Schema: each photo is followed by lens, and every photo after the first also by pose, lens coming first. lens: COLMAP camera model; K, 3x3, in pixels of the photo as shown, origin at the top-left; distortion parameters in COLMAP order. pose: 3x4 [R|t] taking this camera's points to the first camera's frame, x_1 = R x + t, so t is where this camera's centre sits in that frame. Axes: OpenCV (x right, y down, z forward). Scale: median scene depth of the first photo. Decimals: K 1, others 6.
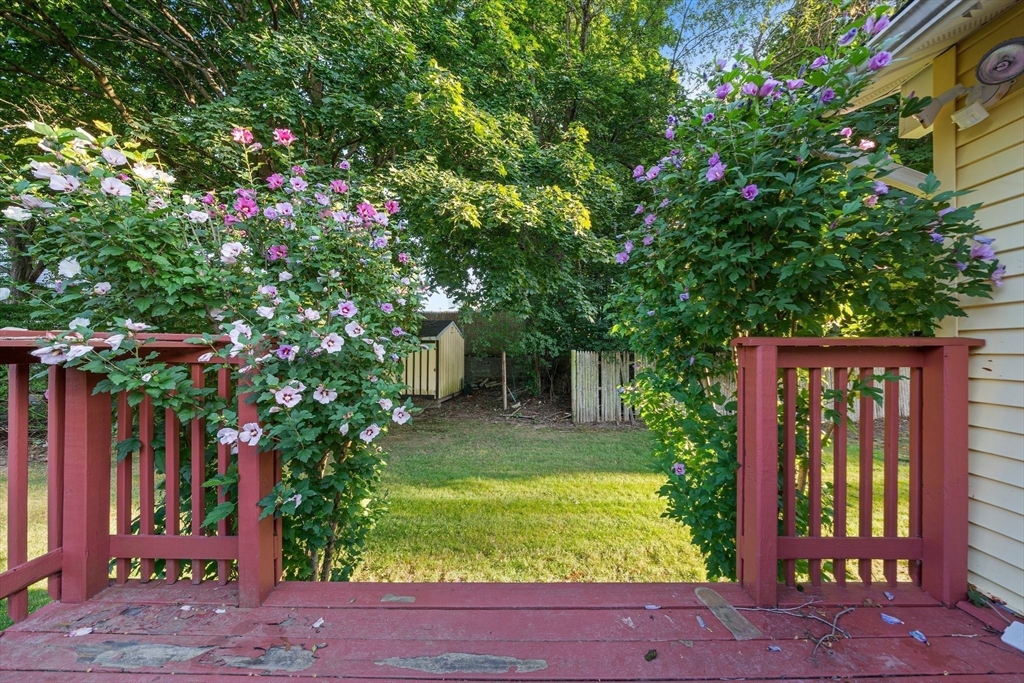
lens RADIAL K [[355.2, 0, 527.4], [0, 355.2, 346.0], [0, 0, 1]] dist [-0.008215, 0.000563]
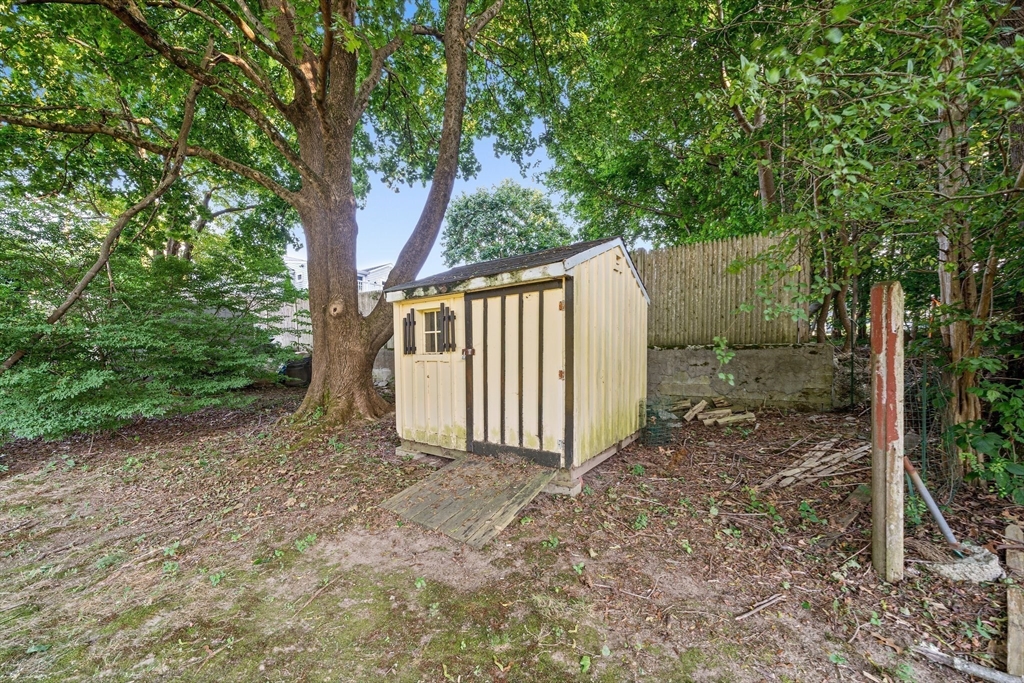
lens RADIAL K [[355.2, 0, 513.1], [0, 355.2, 347.6], [0, 0, 1]] dist [-0.008215, 0.000563]
pose [[0.922529, -0.007119, -0.385863, -0.179618], [0.008606, 0.999961, 0.002127, 0.043158], [0.385833, -0.005283, 0.922554, 0.695774]]
